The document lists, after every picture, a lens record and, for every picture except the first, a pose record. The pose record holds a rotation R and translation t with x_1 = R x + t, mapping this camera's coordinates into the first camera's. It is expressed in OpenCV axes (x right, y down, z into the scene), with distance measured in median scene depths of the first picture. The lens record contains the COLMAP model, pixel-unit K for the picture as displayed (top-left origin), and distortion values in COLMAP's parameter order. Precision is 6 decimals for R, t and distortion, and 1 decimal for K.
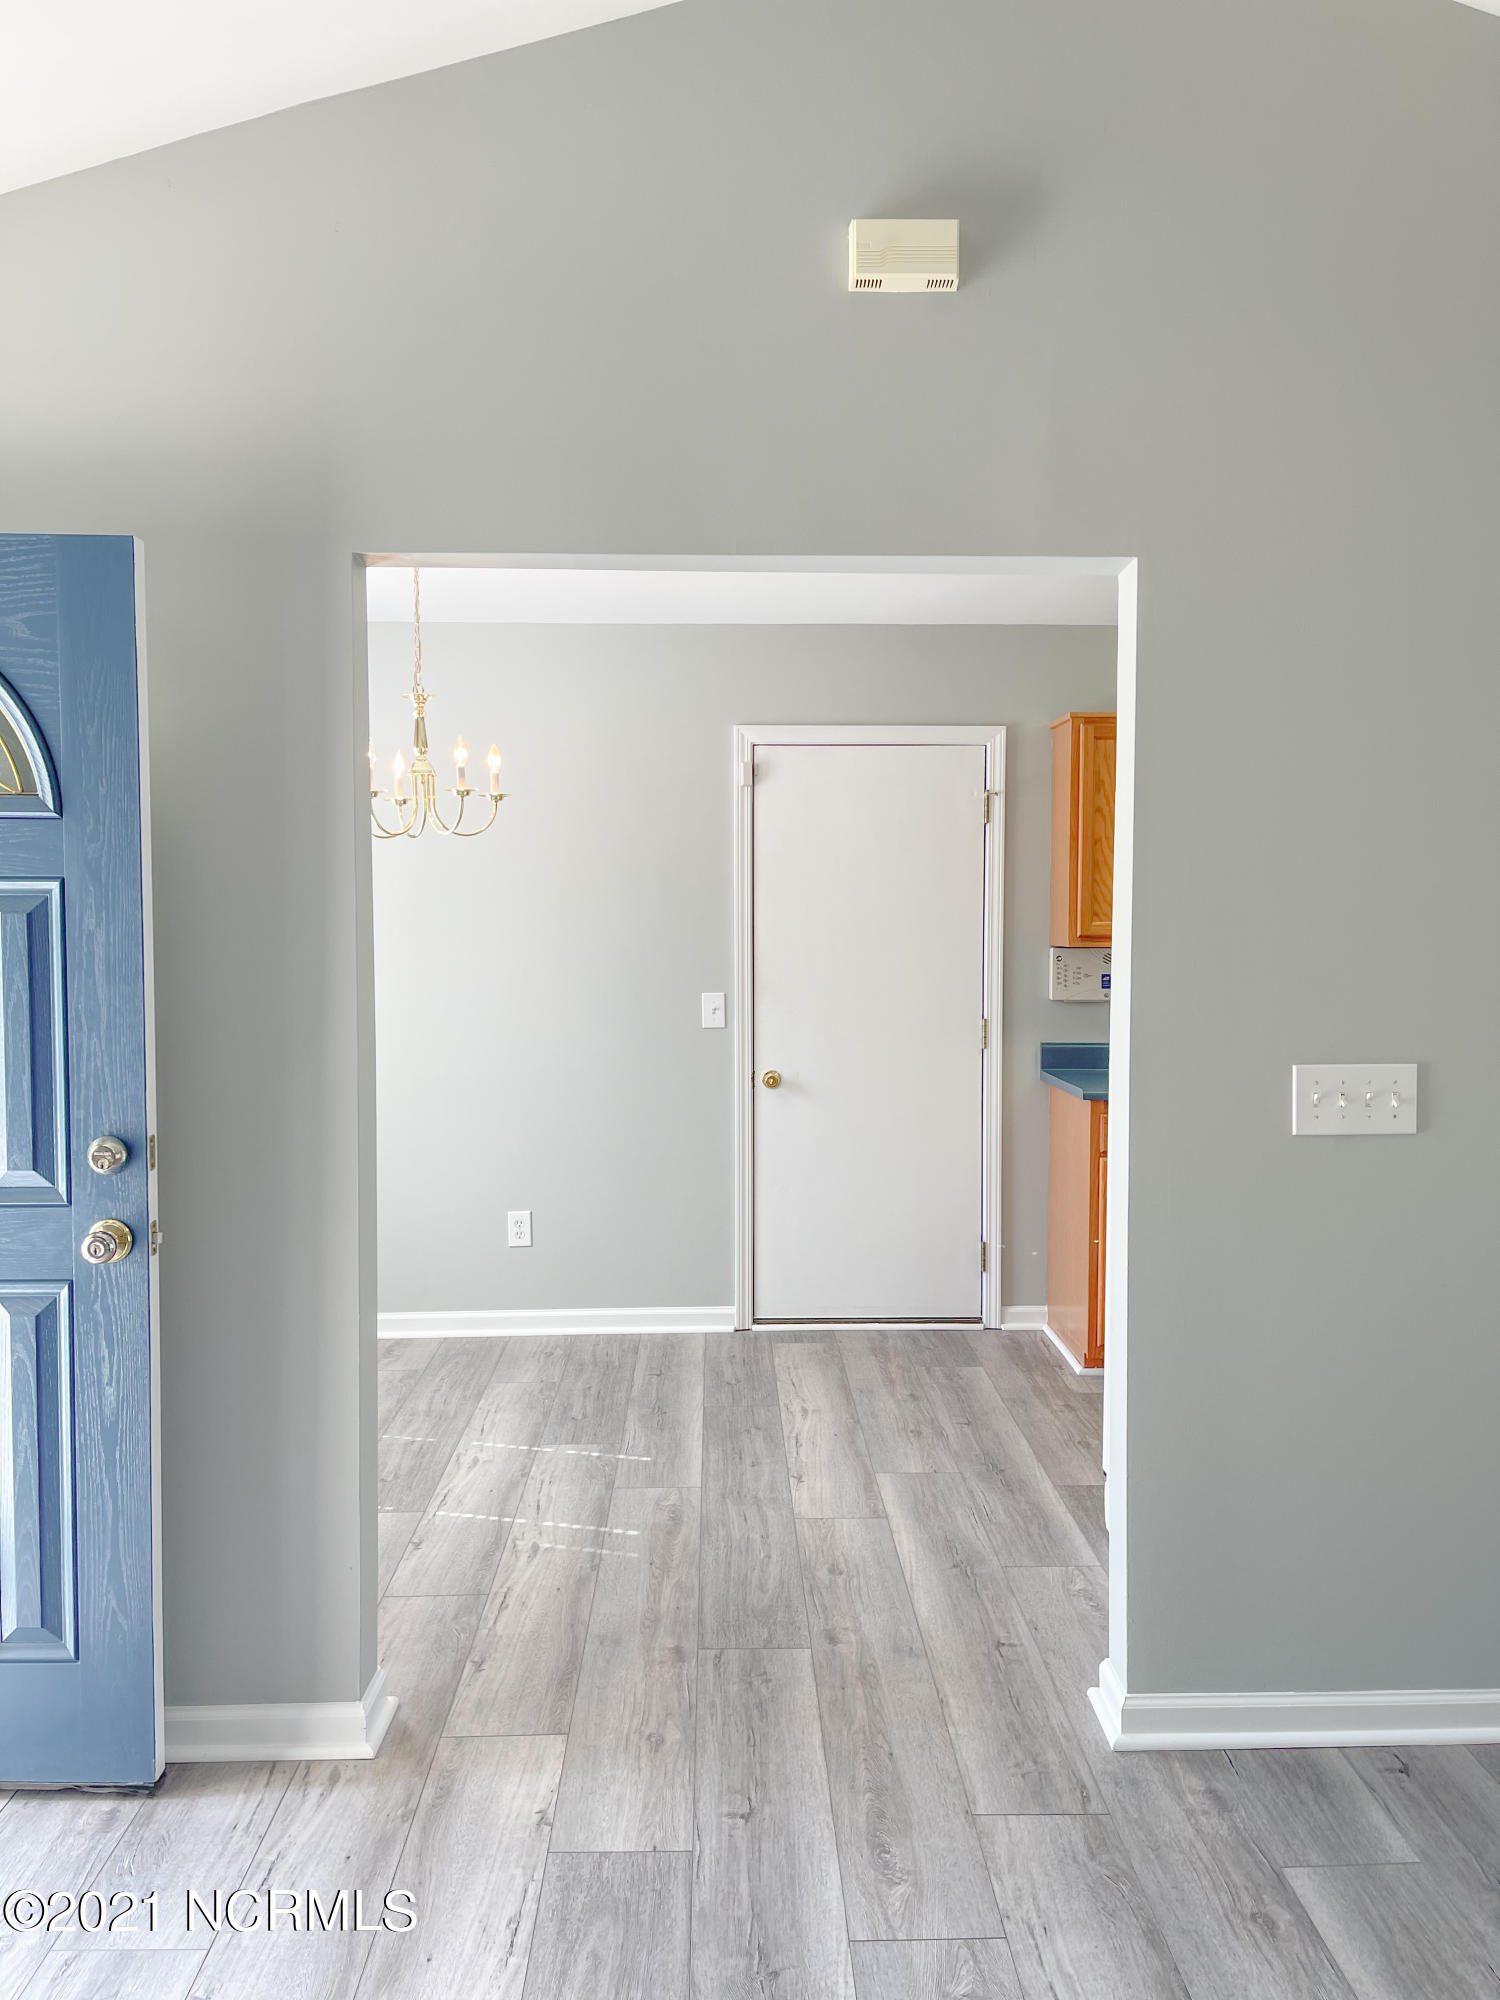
lens RADIAL K [[1507.1, 0, 763.4], [0, 1507.1, 996.7], [0, 0, 1]] dist [0.049856, -0.070392]
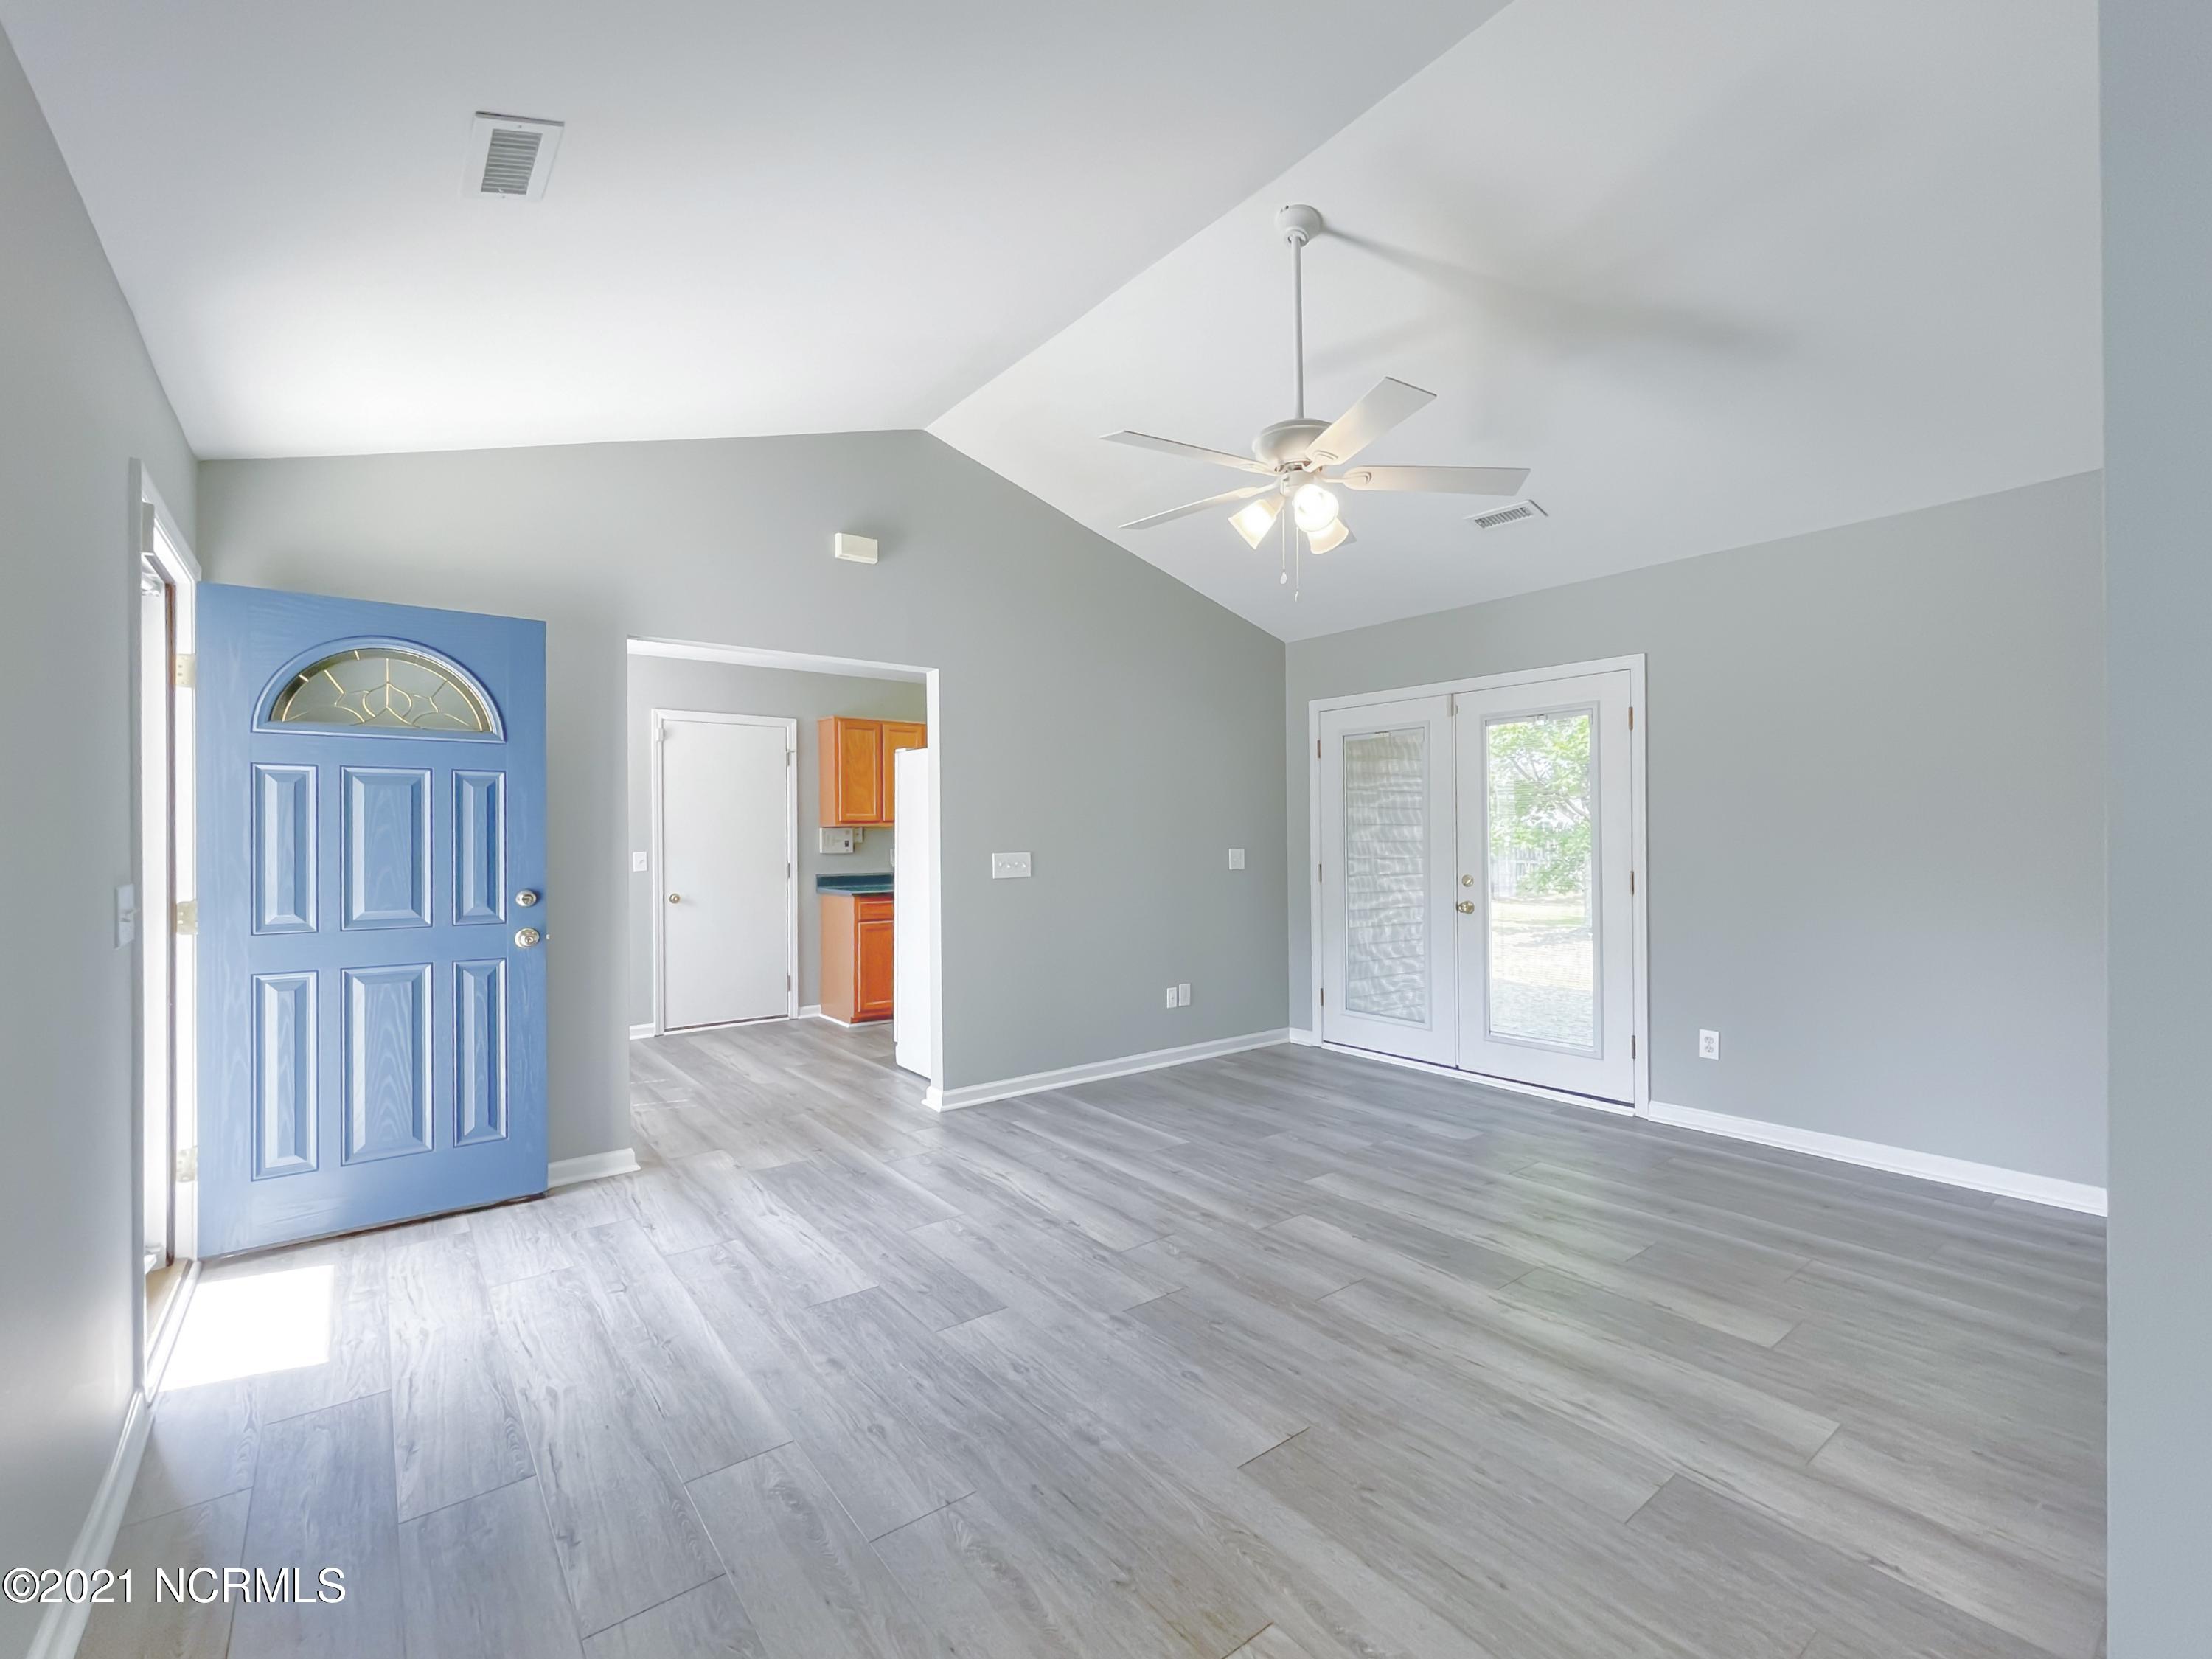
lens RADIAL K [[973.8, 0, 1097.2], [0, 973.8, 829.1], [0, 0, 1]] dist [-0.007243, -0.000244]
pose [[0.813660, -0.000055, 0.581341, -0.491403], [0.035602, 0.998128, -0.049735, 0.087943], [-0.580250, 0.061164, 0.812138, -0.523969]]
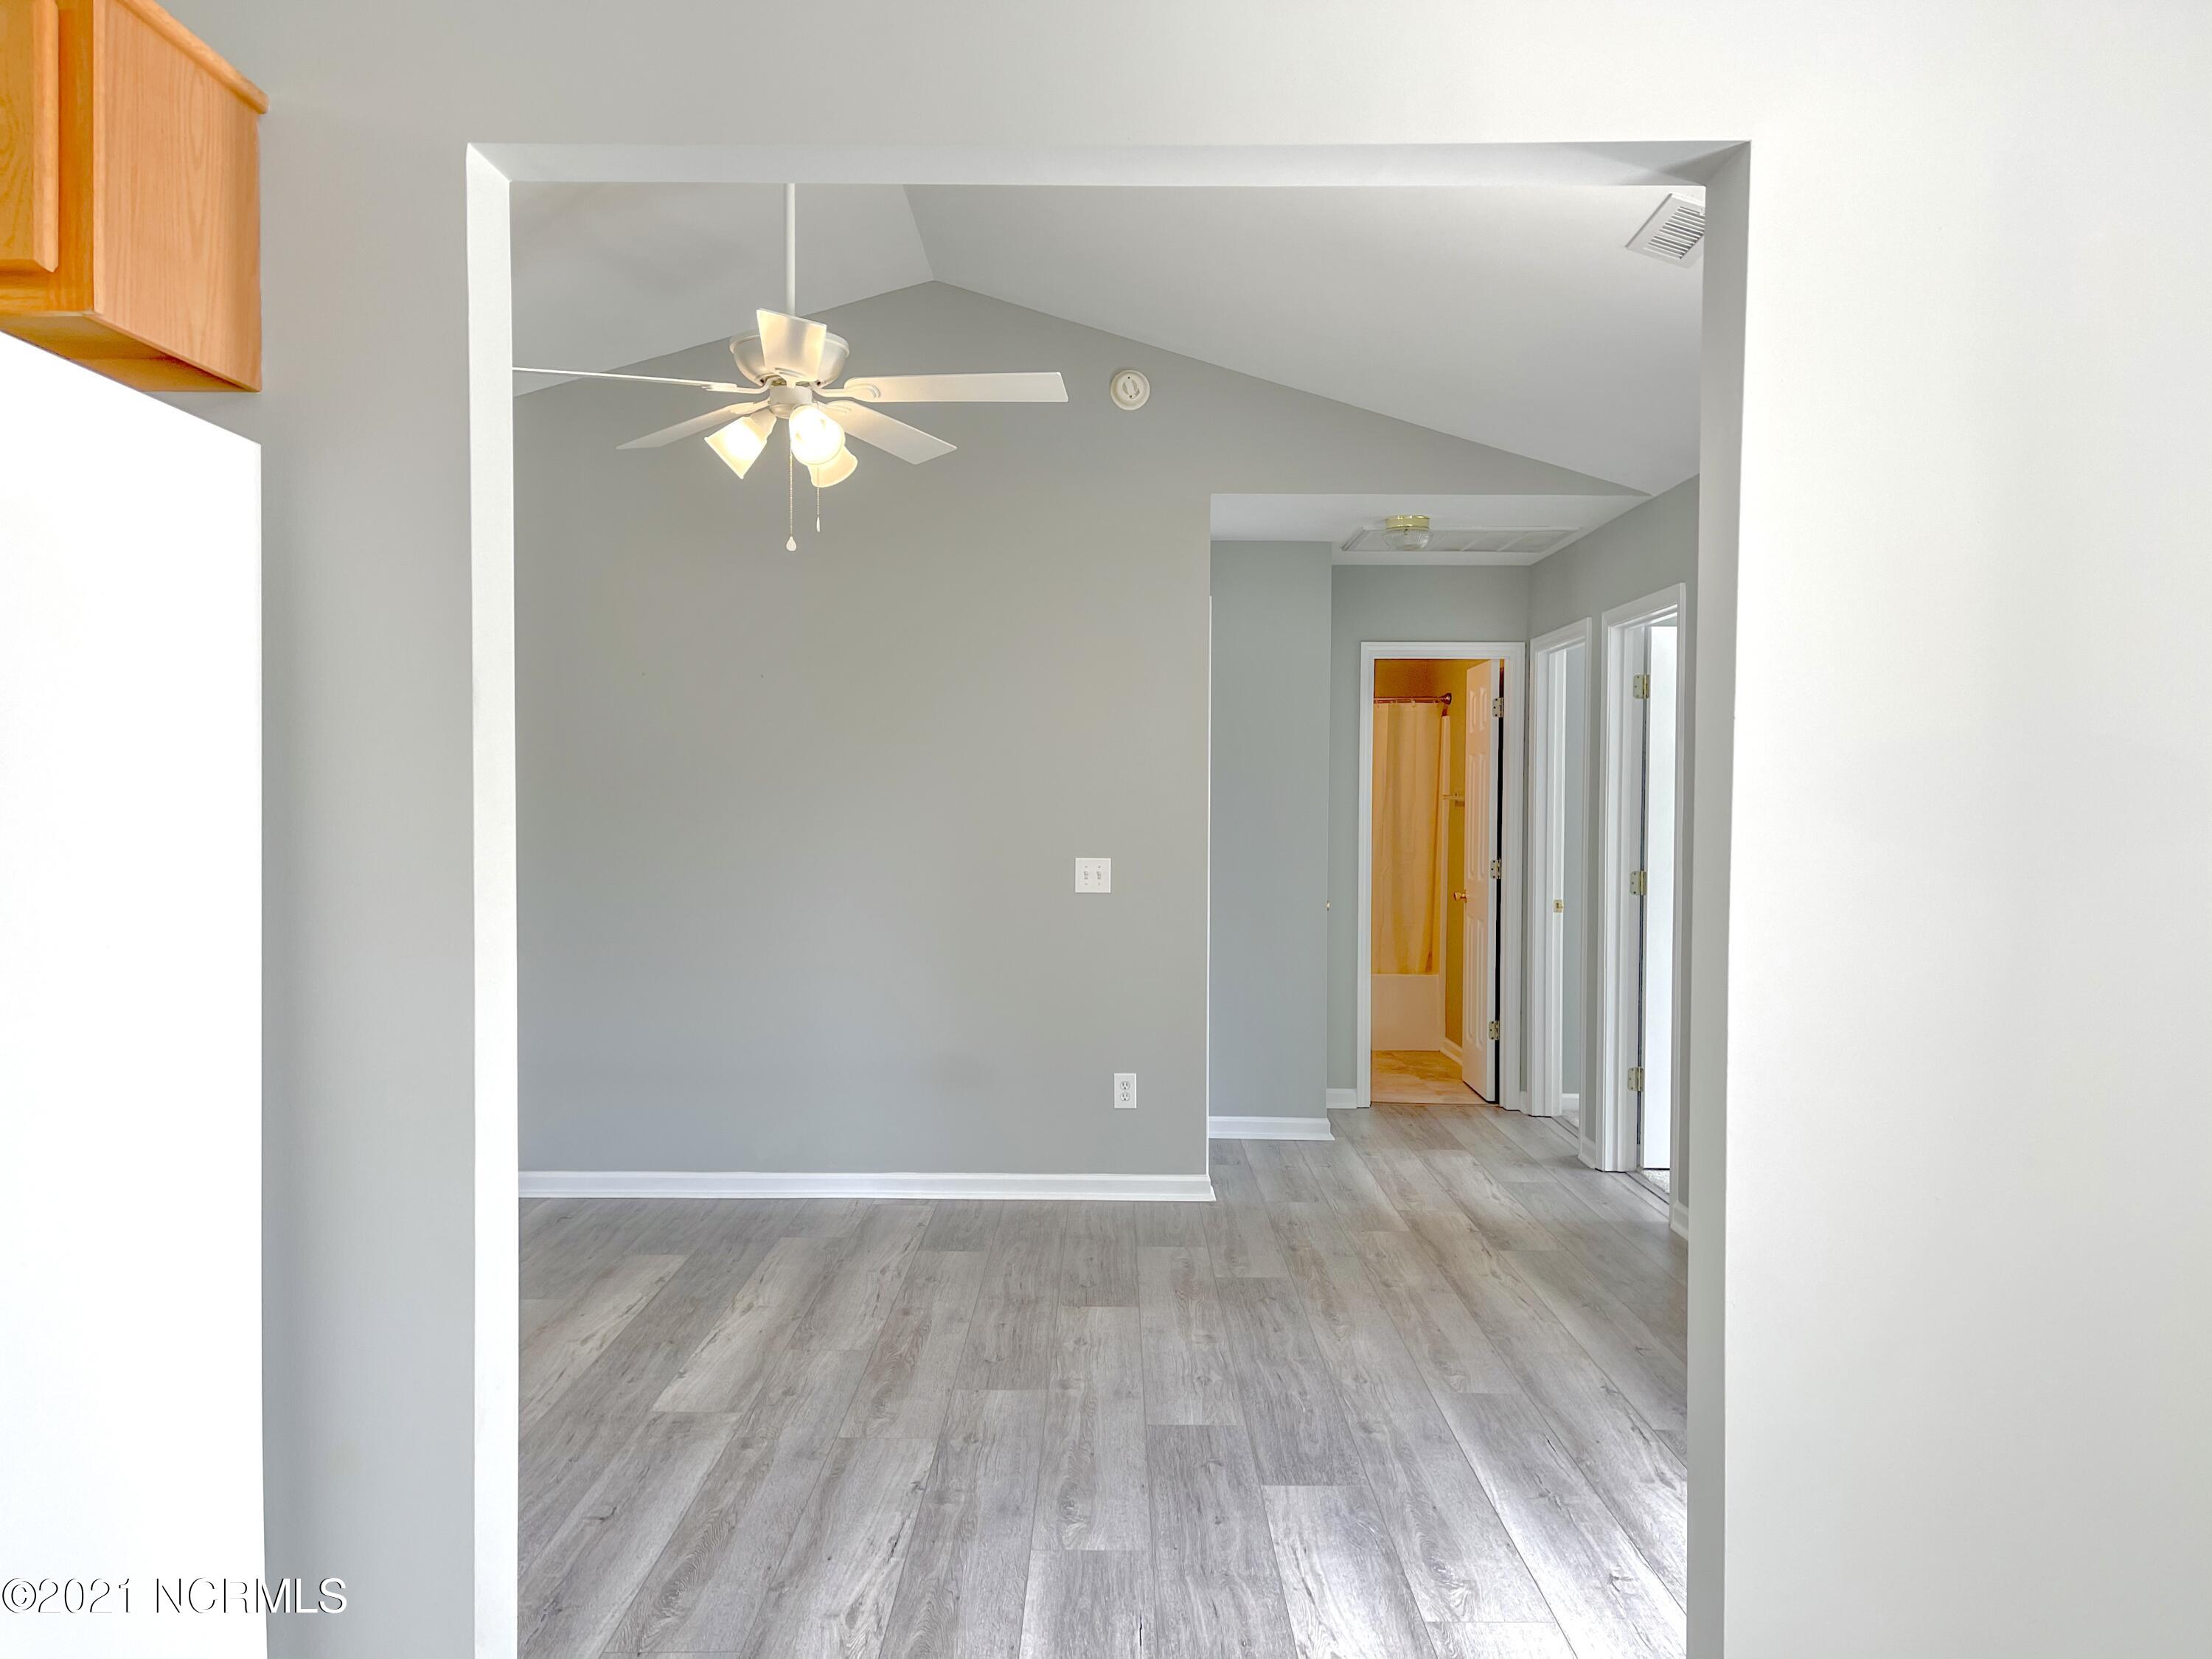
lens RADIAL K [[1666.8, 0, 1101.1], [0, 1666.8, 831.0], [0, 0, 1]] dist [0.049856, -0.070392]
pose [[-0.999373, -0.004422, 0.035143, -0.031747], [-0.002059, 0.997750, 0.067008, -0.056339], [-0.035360, 0.066894, -0.997133, 1.573585]]
